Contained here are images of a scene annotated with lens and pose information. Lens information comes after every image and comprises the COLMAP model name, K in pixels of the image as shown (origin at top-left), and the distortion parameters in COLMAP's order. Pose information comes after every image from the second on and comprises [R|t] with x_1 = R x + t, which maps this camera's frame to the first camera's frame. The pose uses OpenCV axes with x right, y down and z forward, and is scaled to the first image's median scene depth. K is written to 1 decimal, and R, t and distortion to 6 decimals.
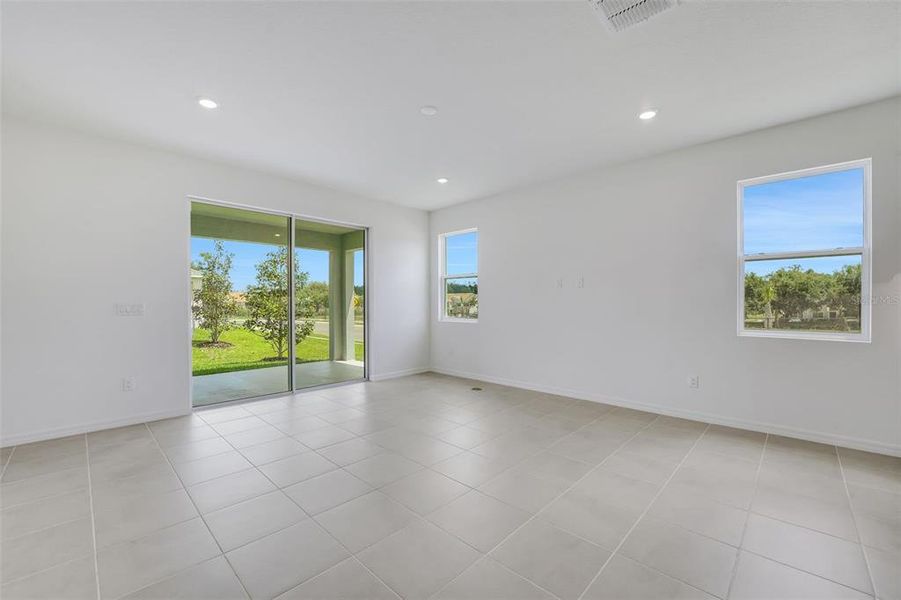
lens RADIAL K [[370.7, 0, 449.6], [0, 370.7, 302.9], [0, 0, 1]] dist [-0.015116, 0.000123]
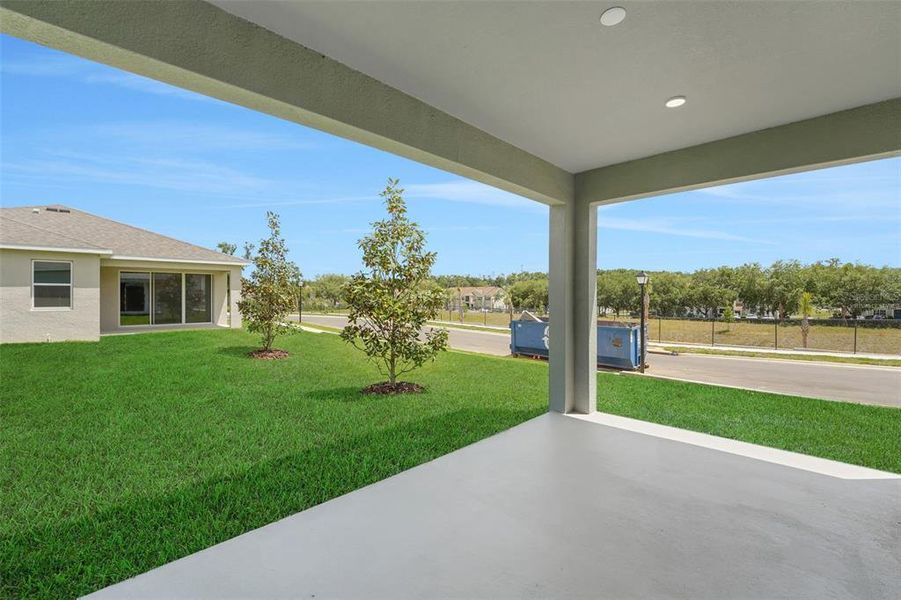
lens RADIAL K [[370.7, 0, 451.5], [0, 370.7, 297.7], [0, 0, 1]] dist [-0.015116, 0.000123]
pose [[0.999777, 0.005559, -0.020370, -0.246213], [-0.005494, 0.999980, 0.003269, -0.004480], [0.020388, -0.003156, 0.999787, 0.254069]]
